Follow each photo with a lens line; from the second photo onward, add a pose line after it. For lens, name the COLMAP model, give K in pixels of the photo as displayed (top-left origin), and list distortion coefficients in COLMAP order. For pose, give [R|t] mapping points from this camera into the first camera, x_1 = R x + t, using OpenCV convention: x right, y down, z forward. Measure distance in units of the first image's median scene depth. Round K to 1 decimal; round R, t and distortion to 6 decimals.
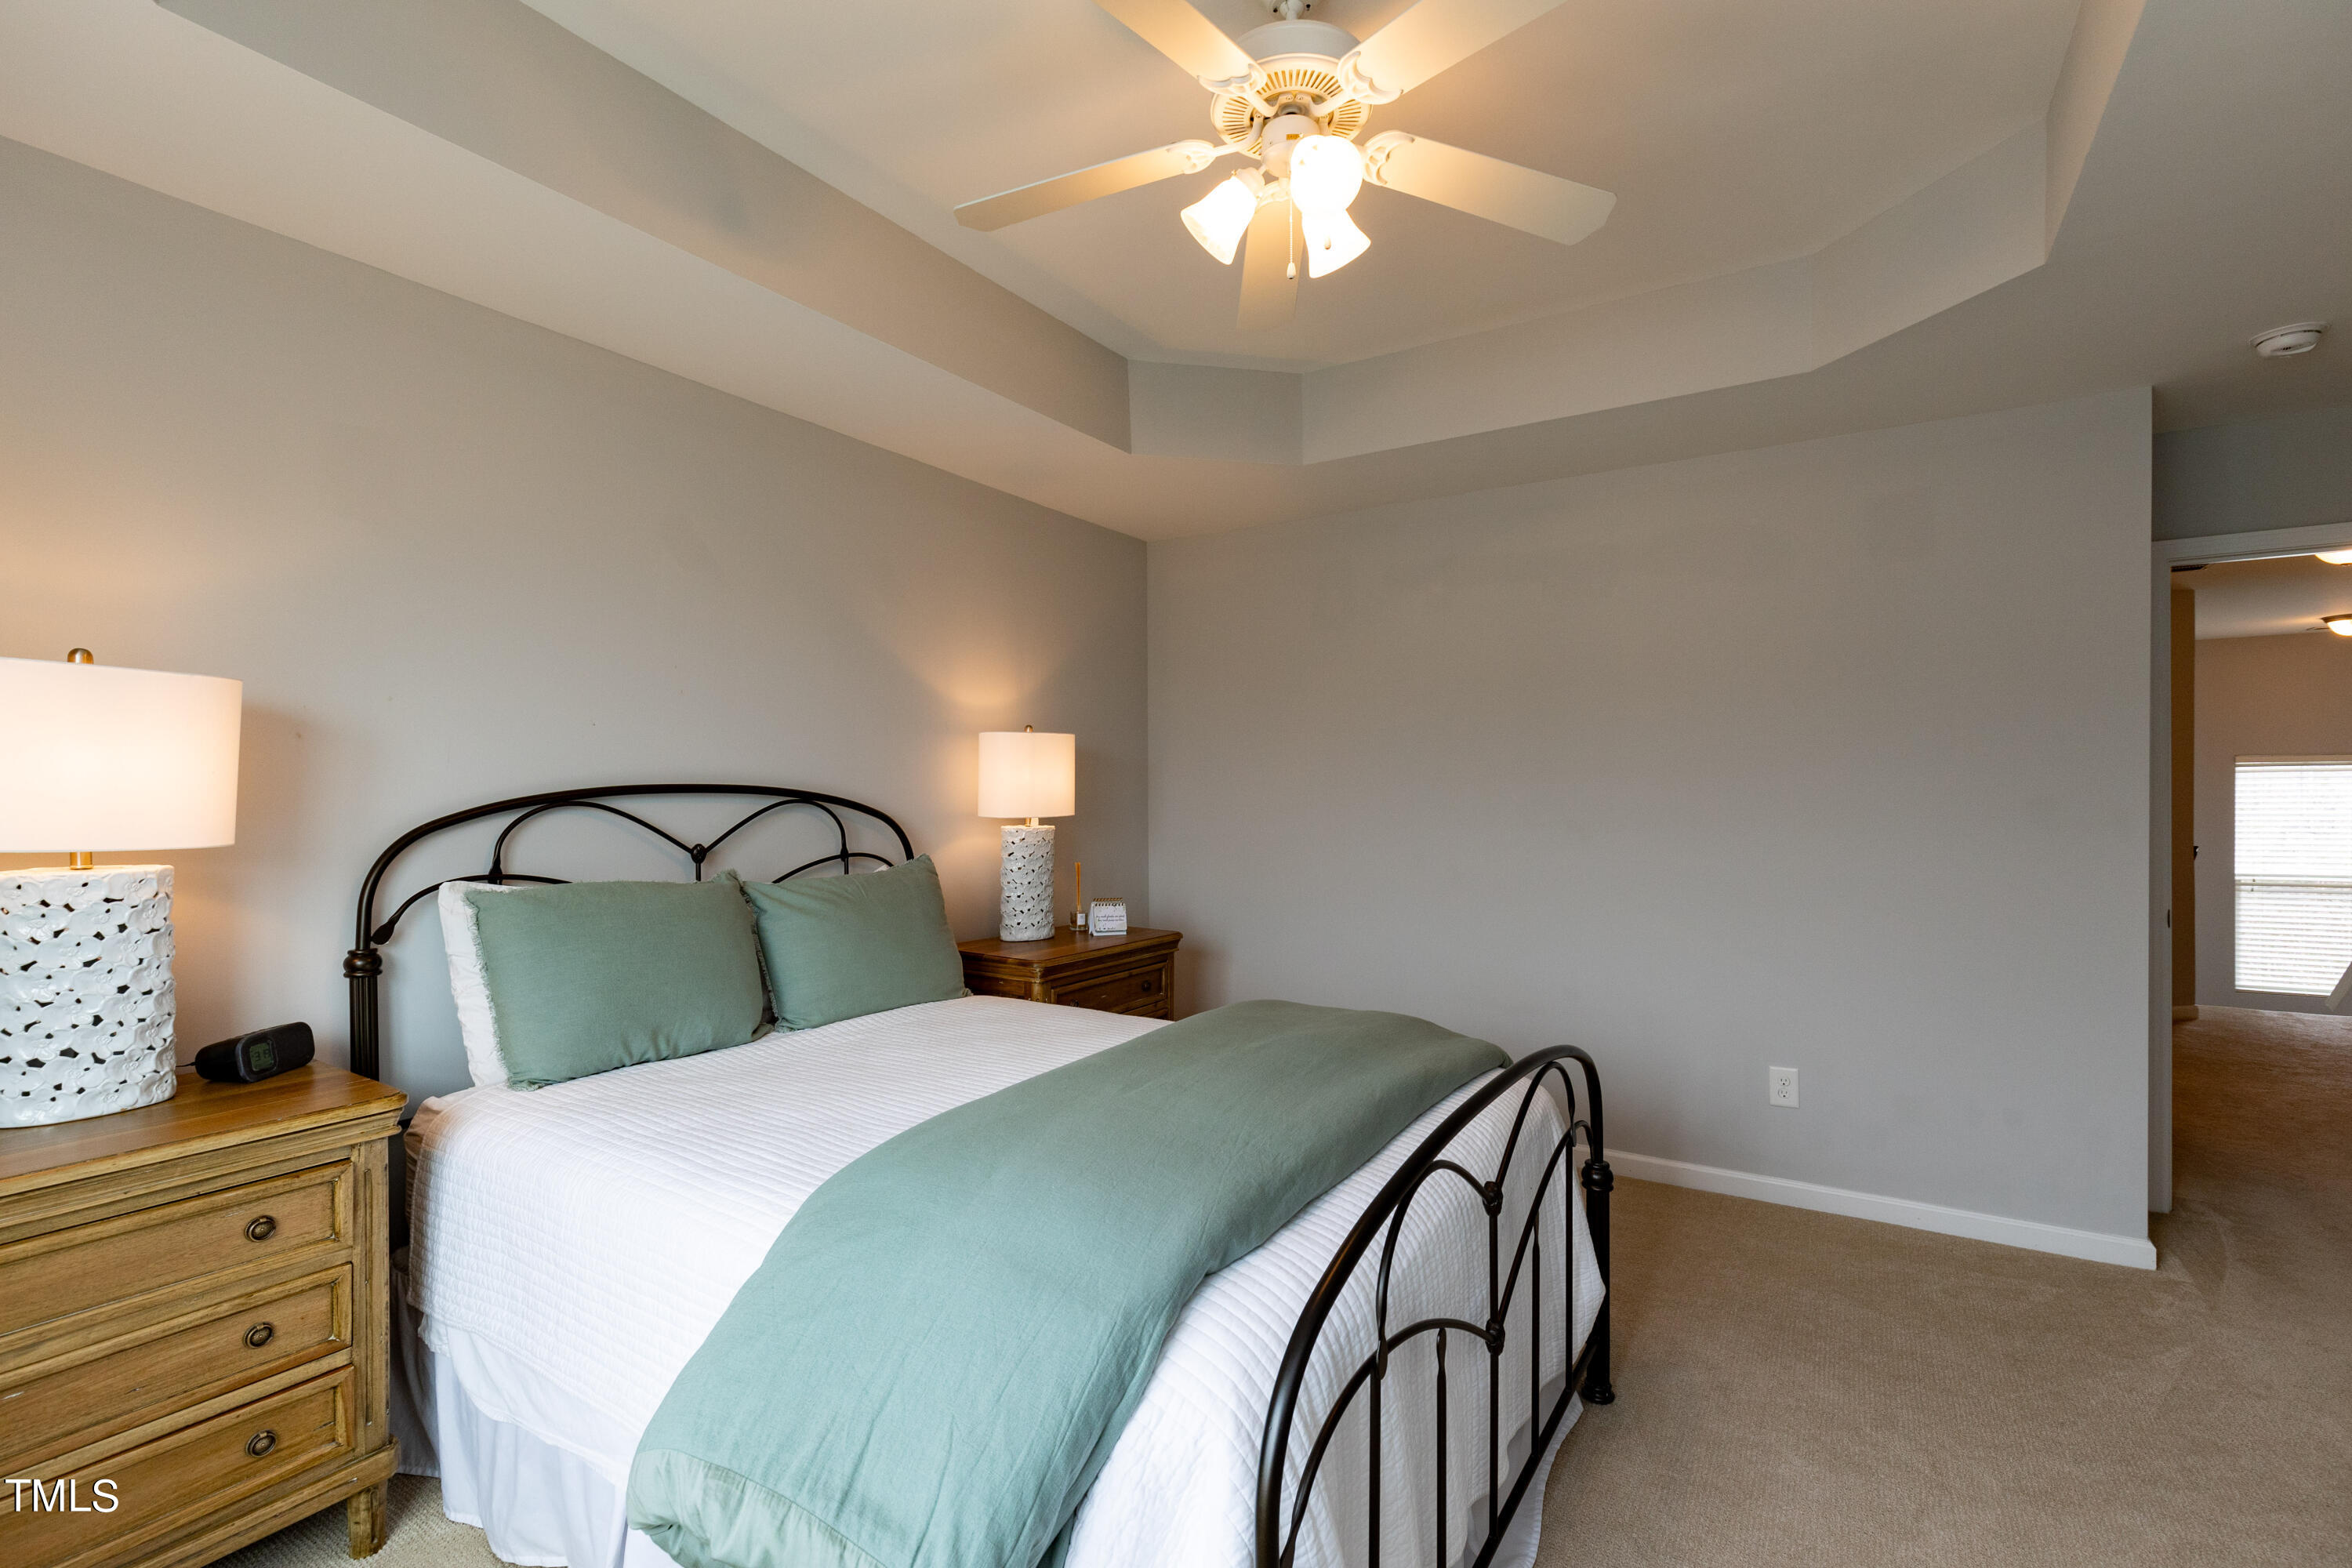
lens RADIAL K [[1078.5, 0, 1177.4], [0, 1078.5, 769.3], [0, 0, 1]] dist [0.009668, -0.000262]
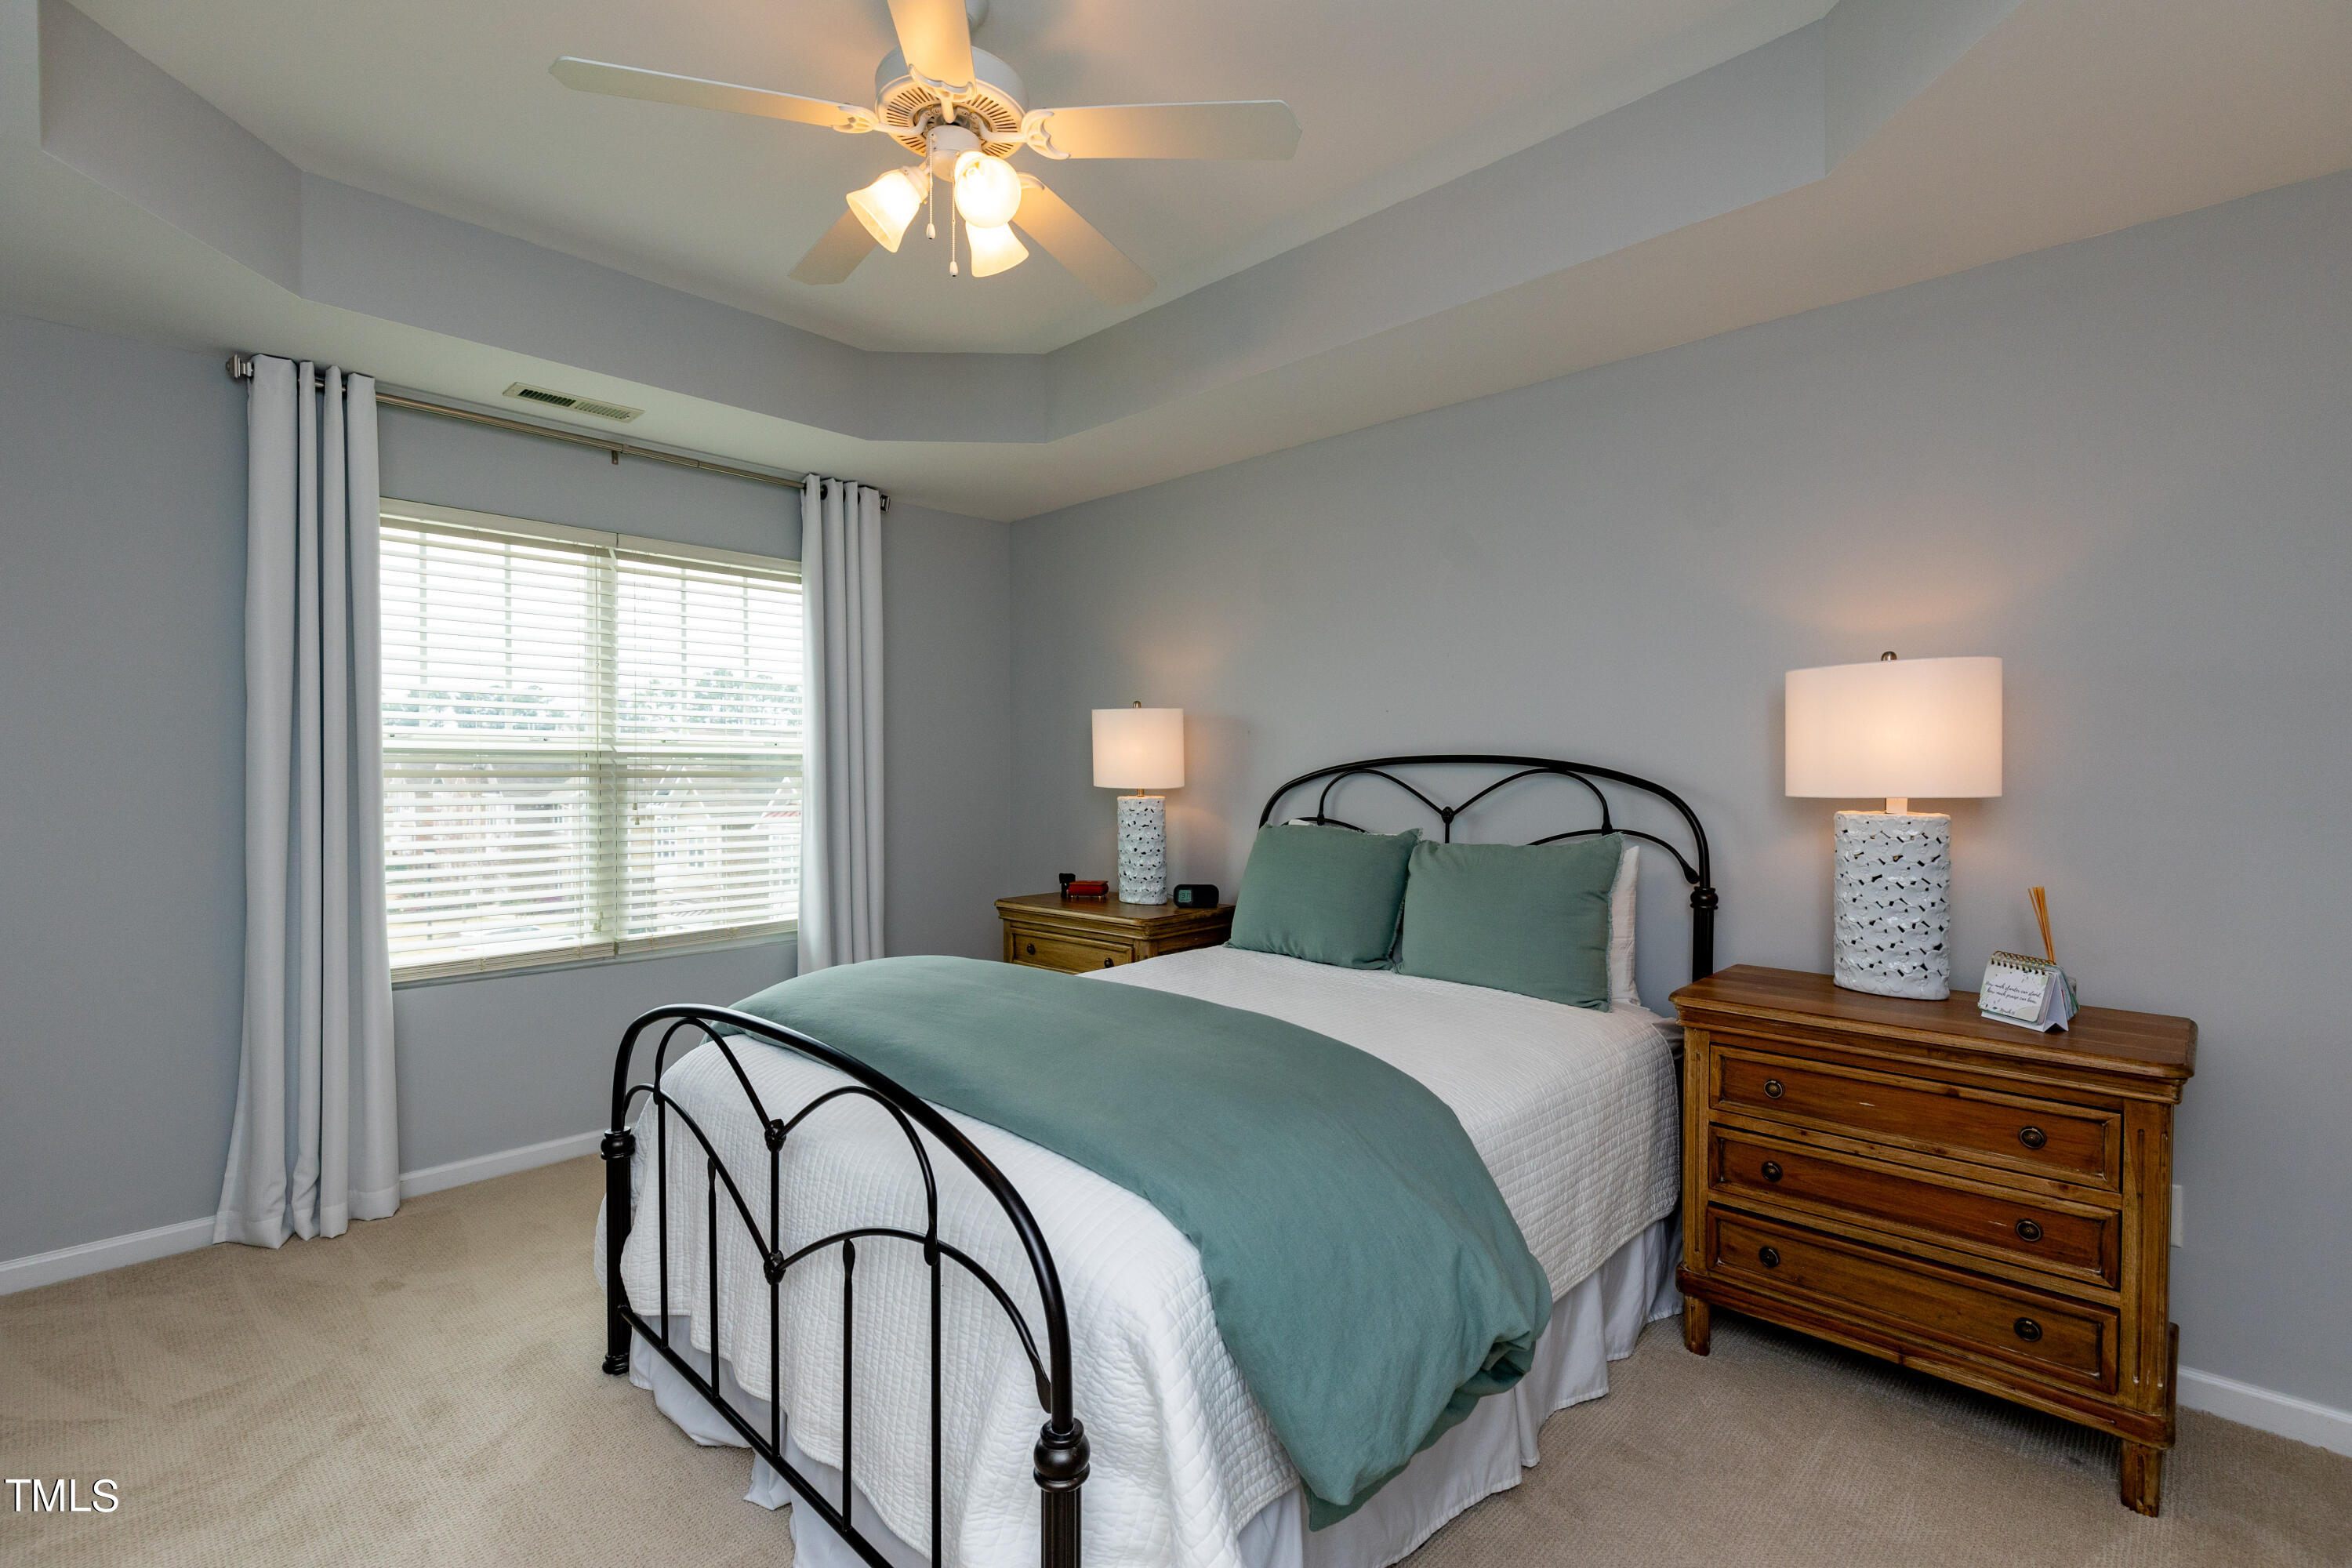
lens RADIAL K [[1078.5, 0, 1167.9], [0, 1078.5, 797.1], [0, 0, 1]] dist [0.009668, -0.000262]
pose [[-0.219612, 0.024159, -0.975288, 0.743914], [0.020925, 0.999580, 0.020049, 0.028849], [0.975363, -0.016005, -0.220025, 0.956673]]
